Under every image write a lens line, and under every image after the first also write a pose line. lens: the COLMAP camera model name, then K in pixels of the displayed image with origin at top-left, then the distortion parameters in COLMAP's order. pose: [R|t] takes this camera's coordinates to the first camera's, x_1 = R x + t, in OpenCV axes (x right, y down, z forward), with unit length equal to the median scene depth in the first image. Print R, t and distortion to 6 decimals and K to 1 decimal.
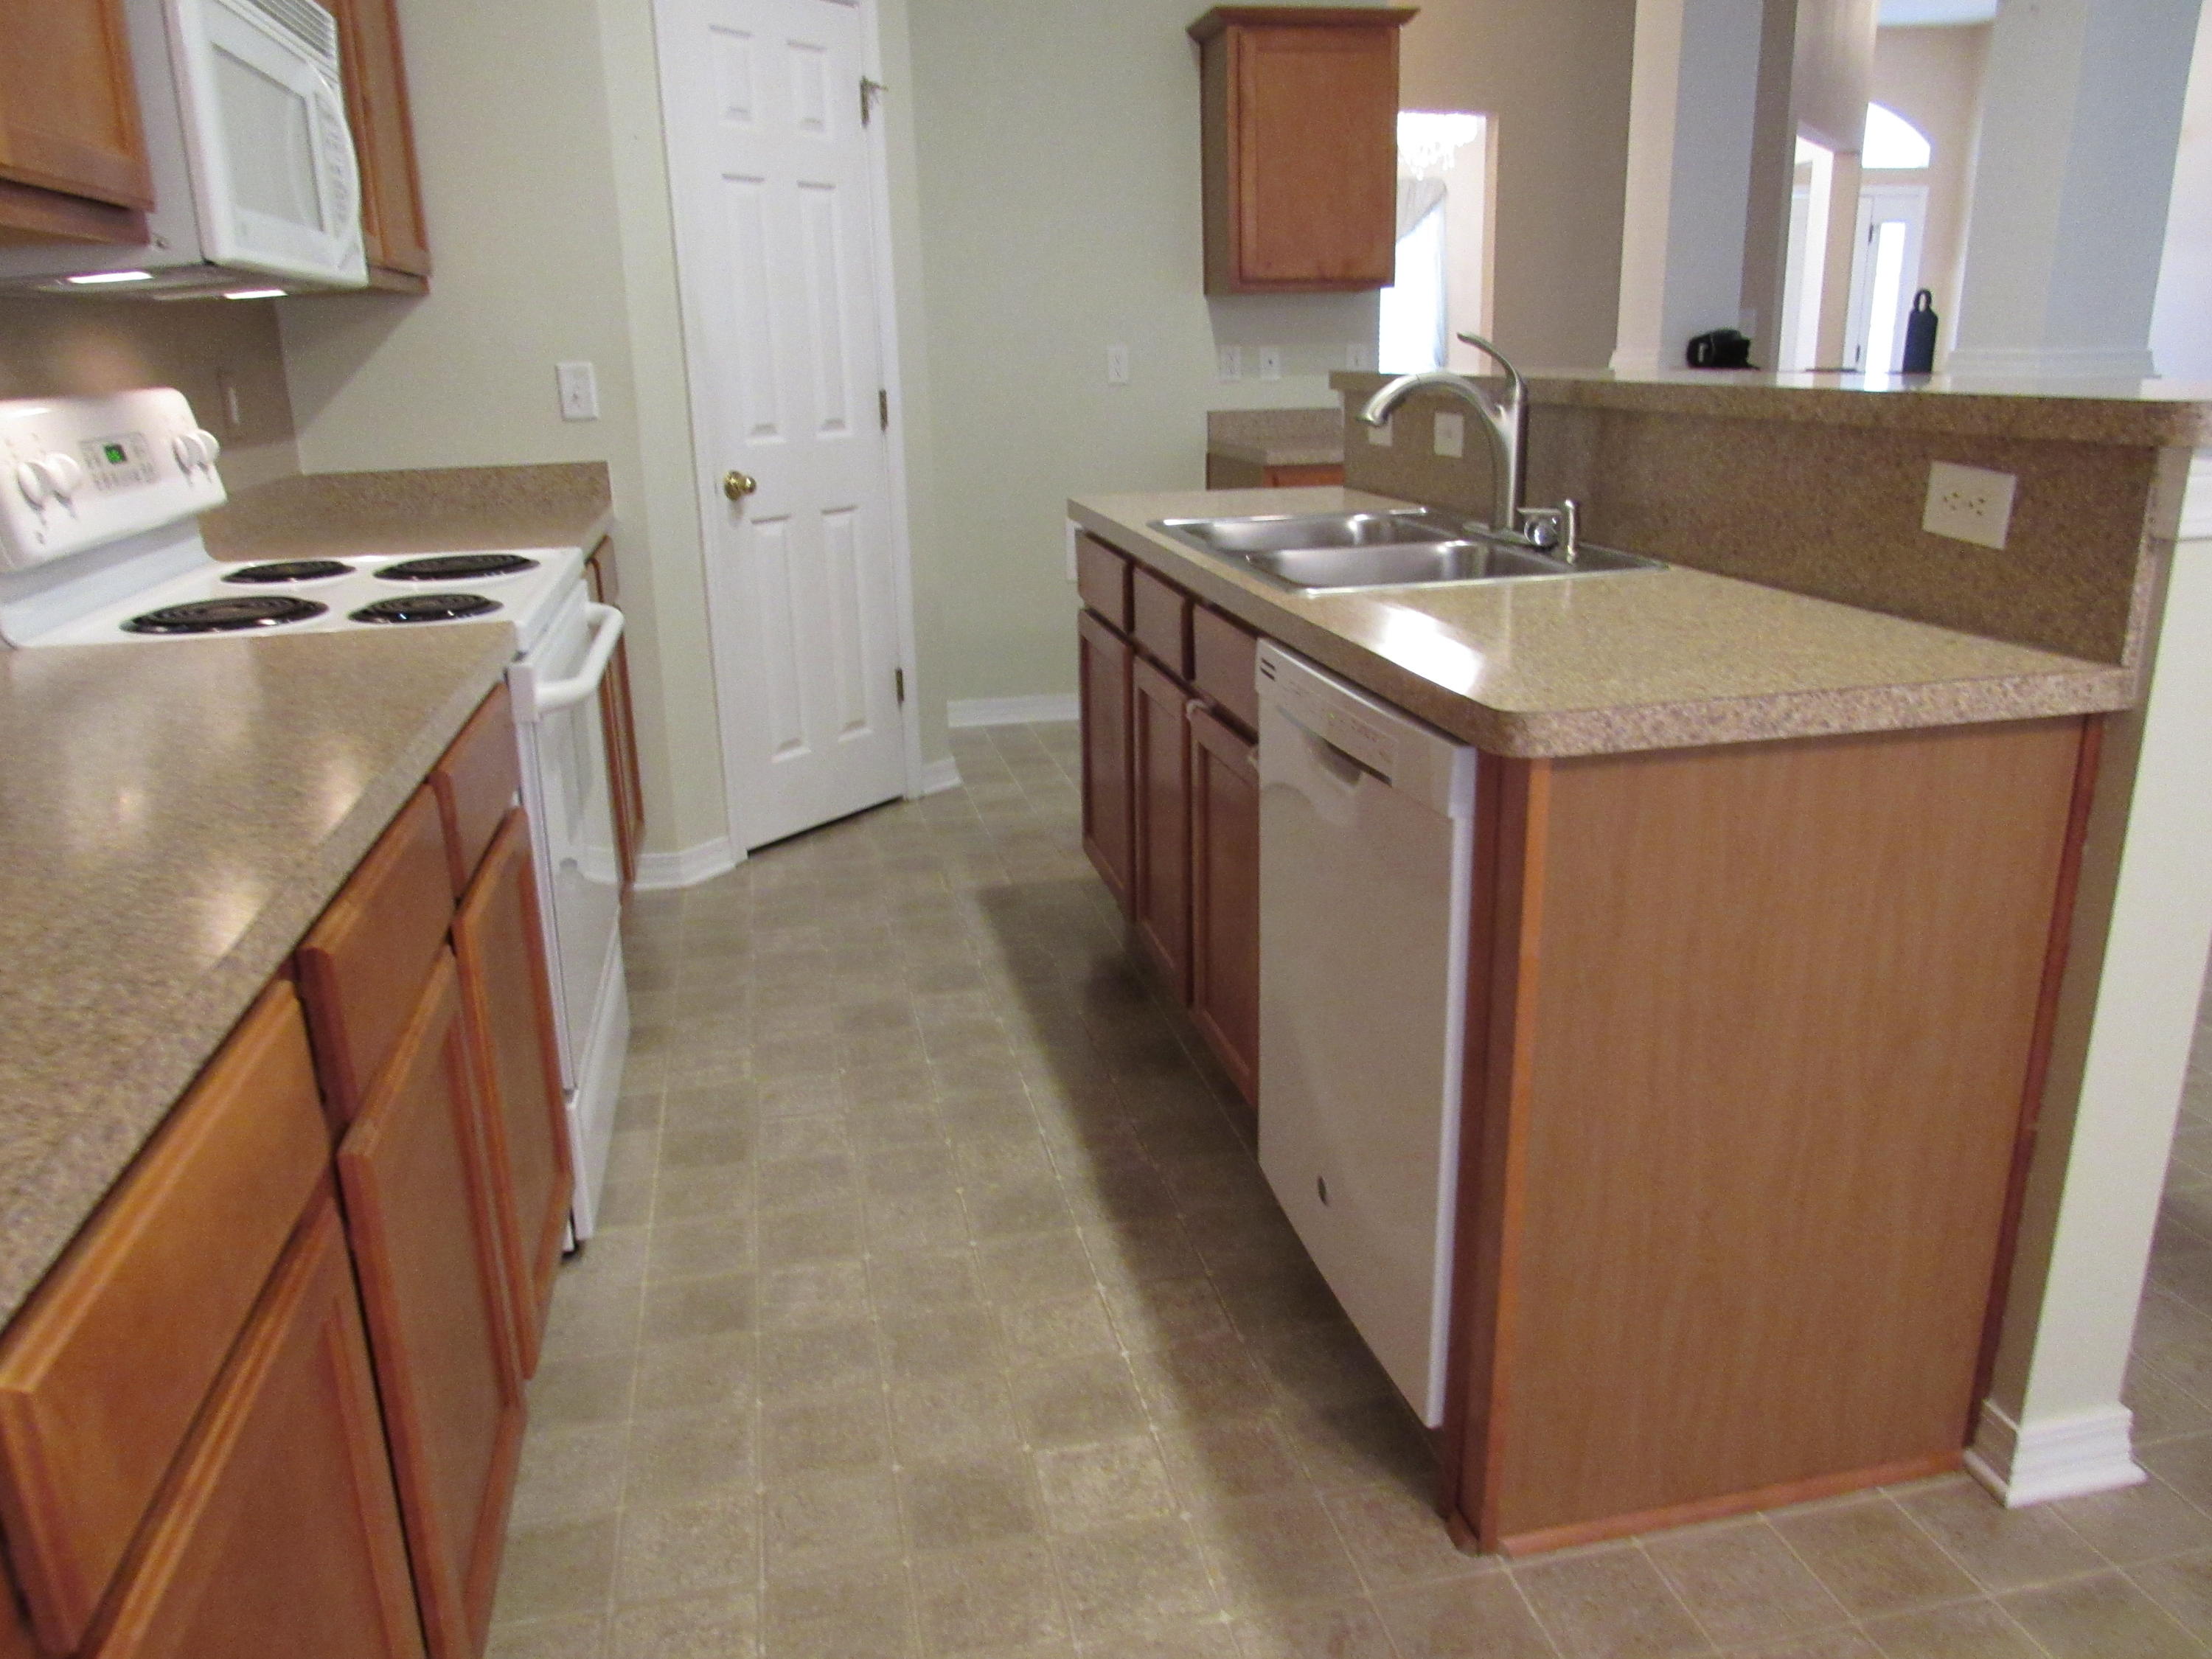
lens RADIAL K [[1594.5, 0, 1098.0], [0, 1594.5, 813.4], [0, 0, 1]] dist [-0.012626, -0.018171]
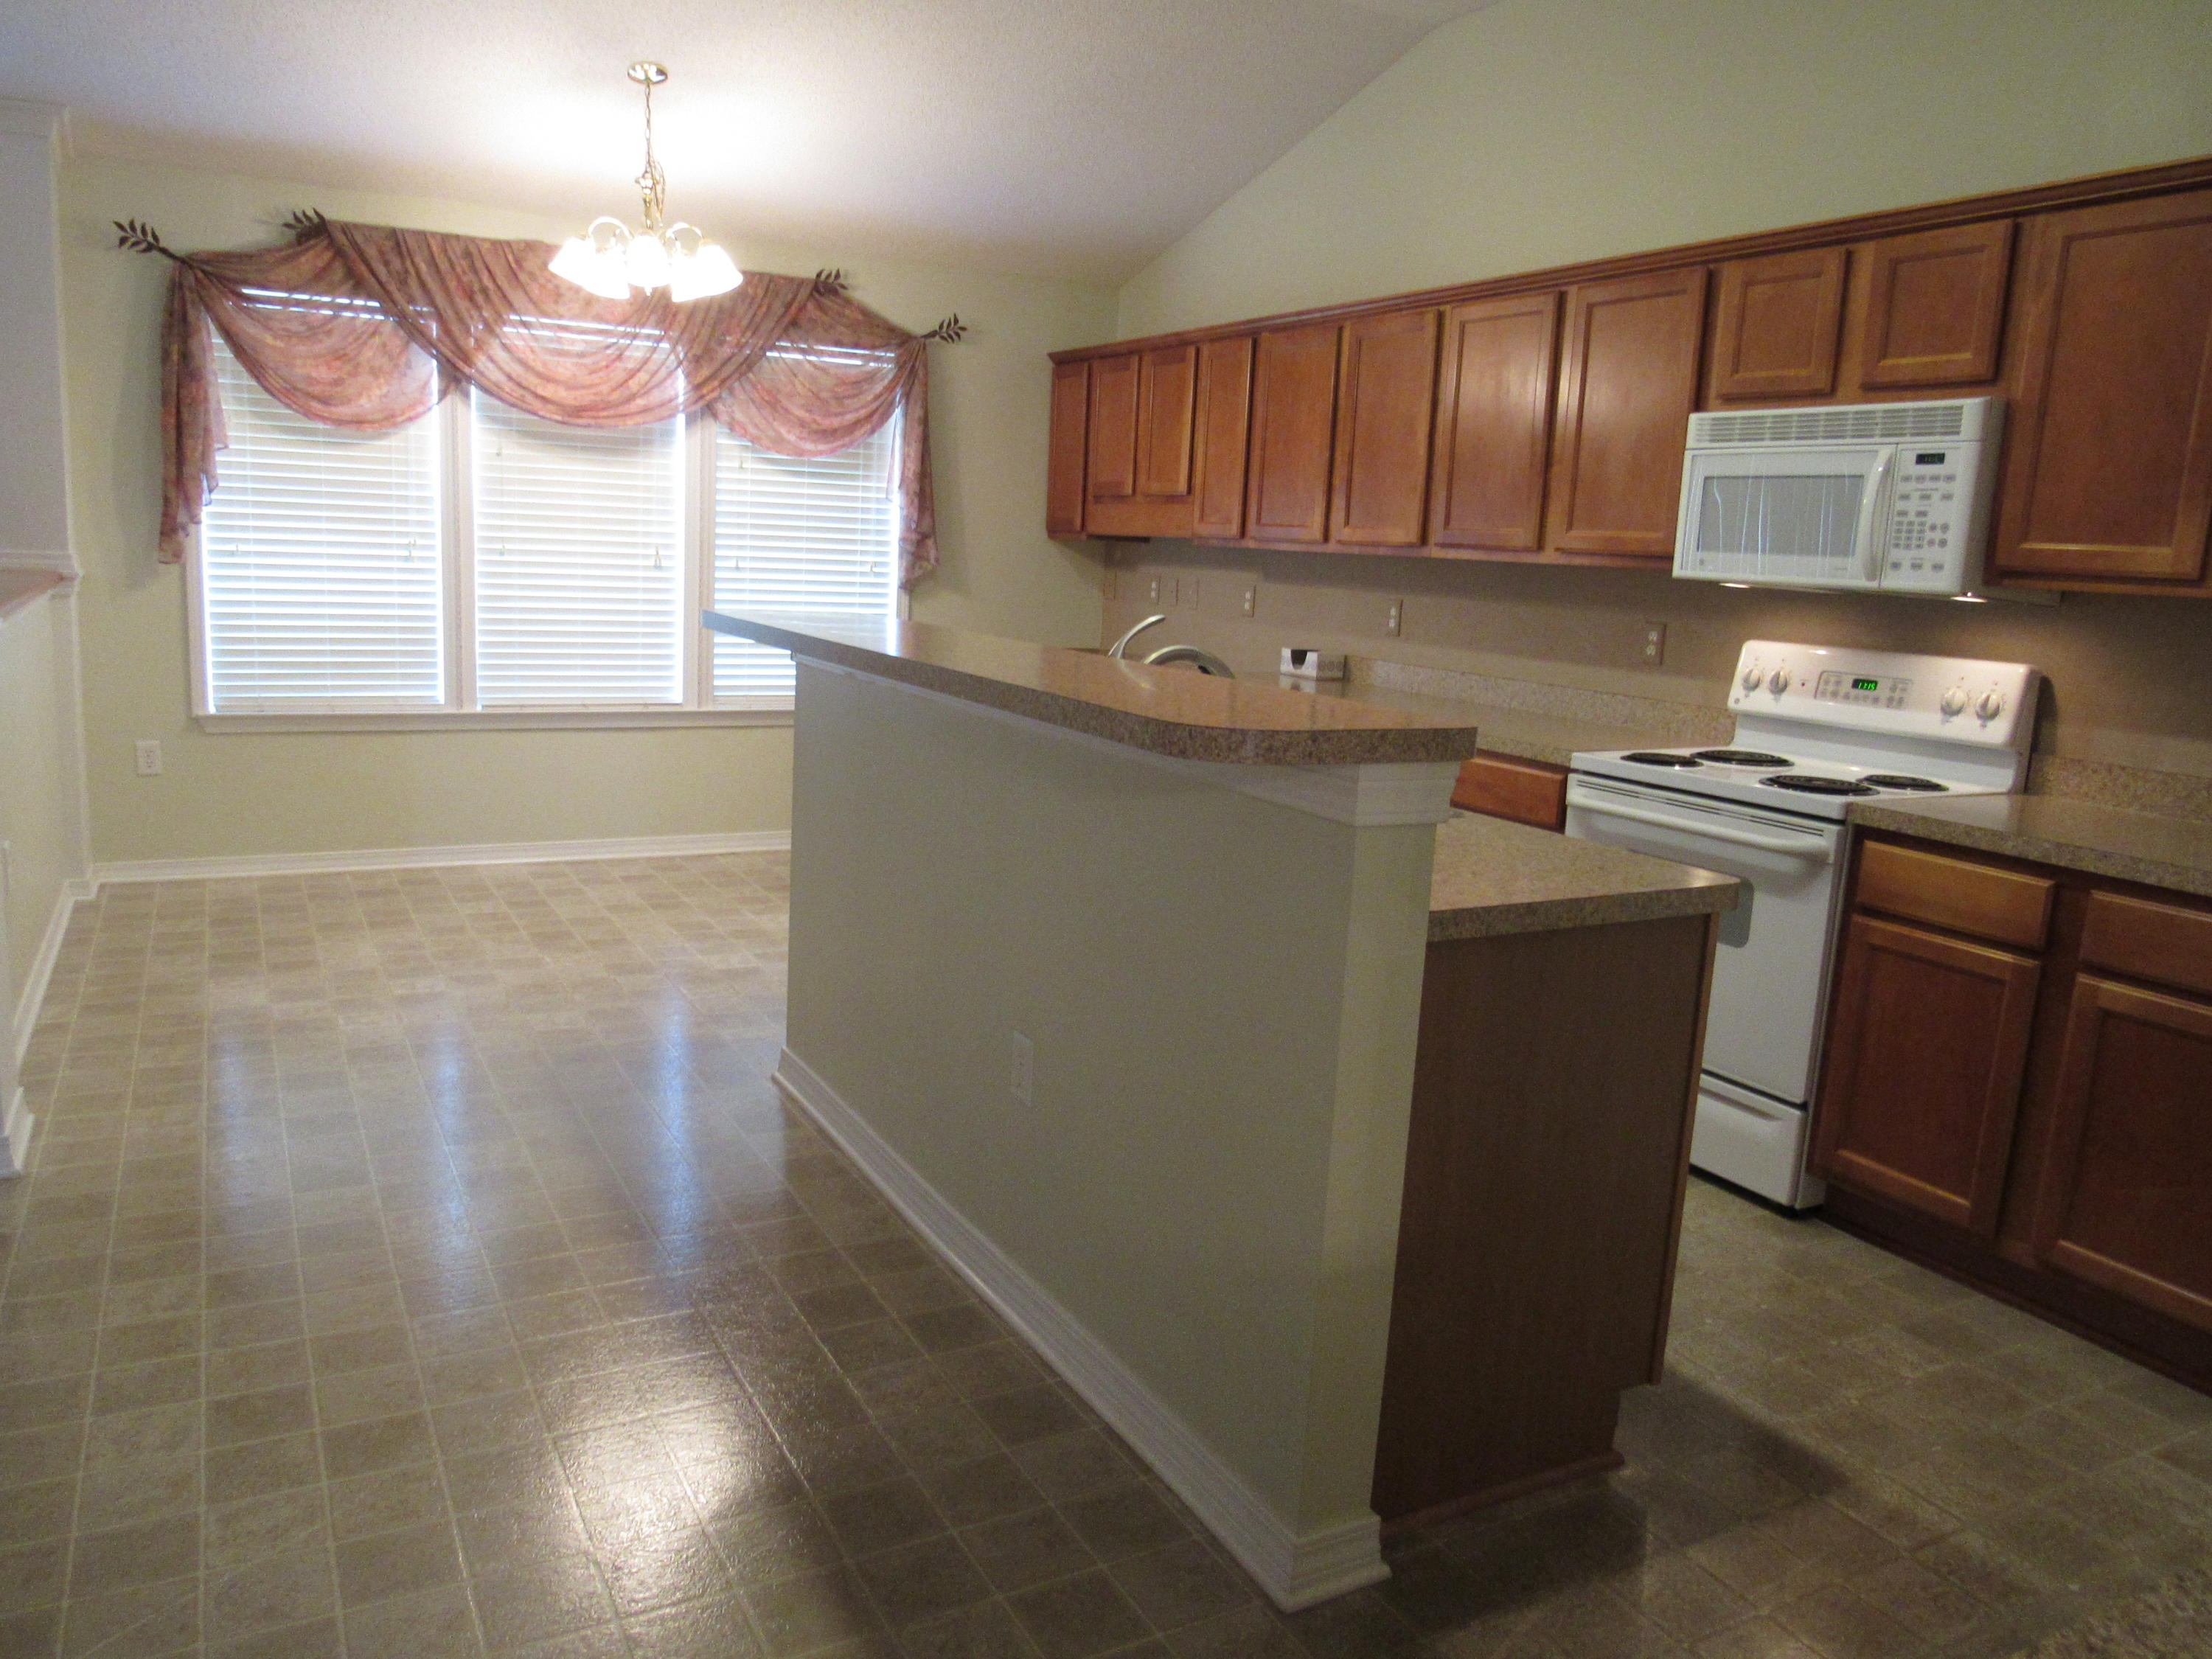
lens RADIAL K [[1594.5, 0, 1096.7], [0, 1594.5, 847.4], [0, 0, 1]] dist [-0.012626, -0.018171]
pose [[-0.953441, 0.026832, -0.300385, 0.454148], [-0.117061, 0.885011, 0.450613, -0.483327], [0.277935, 0.464796, -0.840665, 1.479519]]
